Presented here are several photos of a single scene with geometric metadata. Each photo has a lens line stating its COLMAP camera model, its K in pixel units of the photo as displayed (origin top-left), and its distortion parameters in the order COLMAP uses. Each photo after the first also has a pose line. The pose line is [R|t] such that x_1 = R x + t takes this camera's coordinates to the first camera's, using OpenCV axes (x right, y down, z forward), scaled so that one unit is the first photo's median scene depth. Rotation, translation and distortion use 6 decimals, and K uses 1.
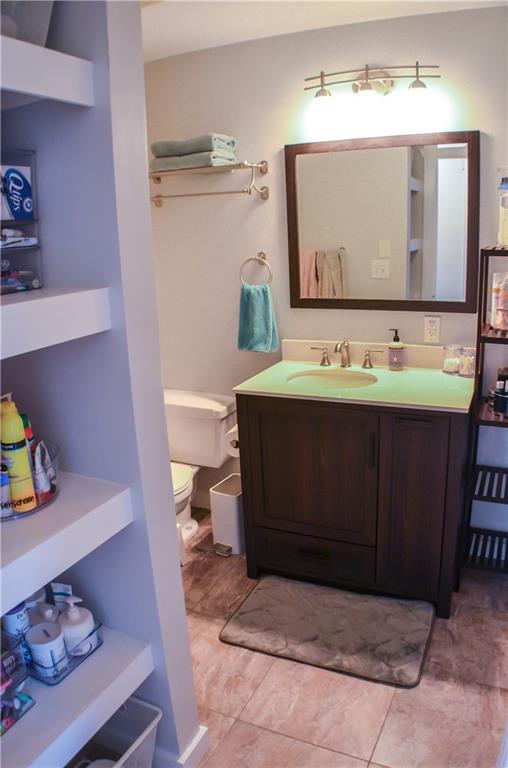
lens RADIAL K [[569.9, 0, 236.2], [0, 569.9, 381.1], [0, 0, 1]] dist [-0.181163, 0.039153]
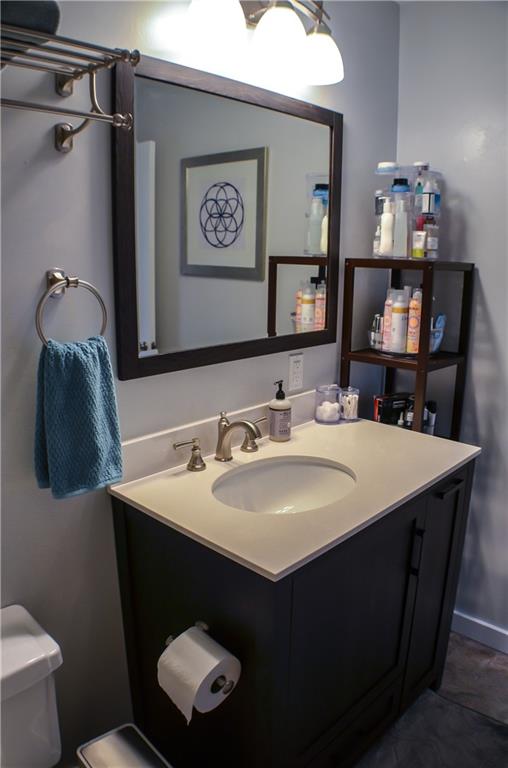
lens RADIAL K [[569.9, 0, 236.2], [0, 569.9, 381.1], [0, 0, 1]] dist [-0.181163, 0.039153]
pose [[0.313705, -0.169064, 0.934348, -0.372464], [0.213538, 0.971376, 0.104069, -0.175532], [-0.925198, 0.166872, 0.340827, 0.815892]]
